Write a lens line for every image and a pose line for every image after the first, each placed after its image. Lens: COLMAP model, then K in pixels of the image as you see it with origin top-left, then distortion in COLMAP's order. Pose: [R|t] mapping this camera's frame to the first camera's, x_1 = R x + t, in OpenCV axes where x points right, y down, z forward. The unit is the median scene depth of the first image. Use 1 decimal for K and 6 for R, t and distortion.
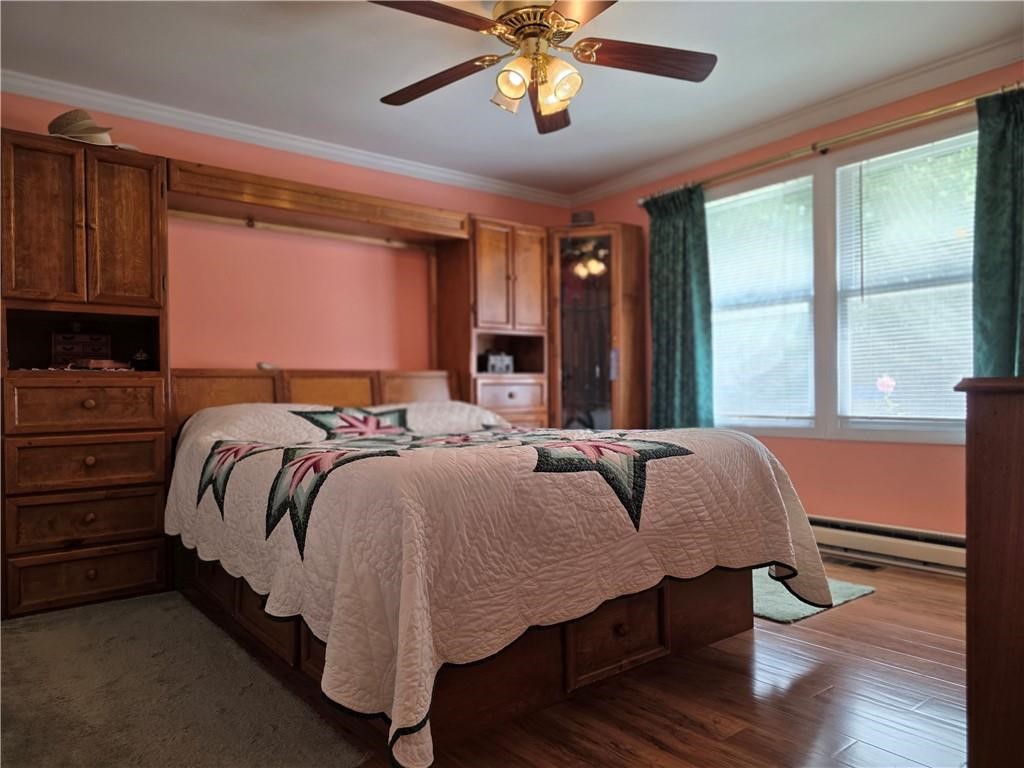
lens RADIAL K [[686.9, 0, 511.8], [0, 686.9, 381.5], [0, 0, 1]] dist [0.032079, -0.003690]
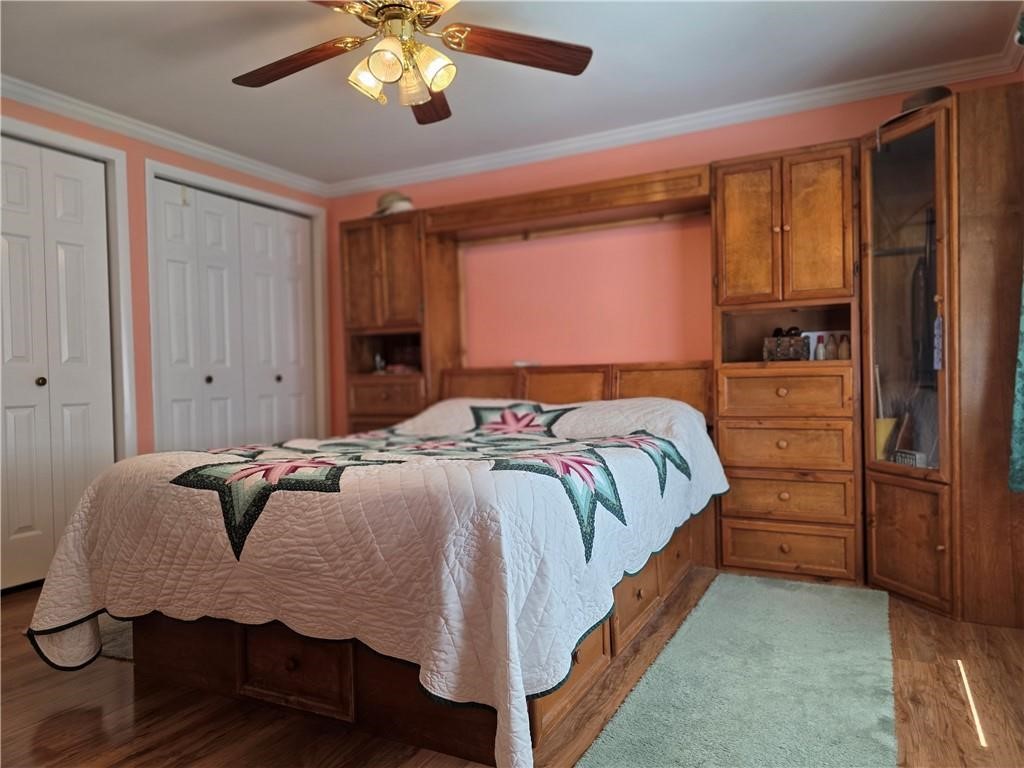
lens RADIAL K [[686.9, 0, 511.6], [0, 686.9, 387.7], [0, 0, 1]] dist [0.032079, -0.003690]
pose [[0.429822, 0.019497, -0.902703, 1.139167], [0.033675, 0.998725, 0.037606, -0.045236], [0.902286, -0.046563, 0.428617, 0.880053]]
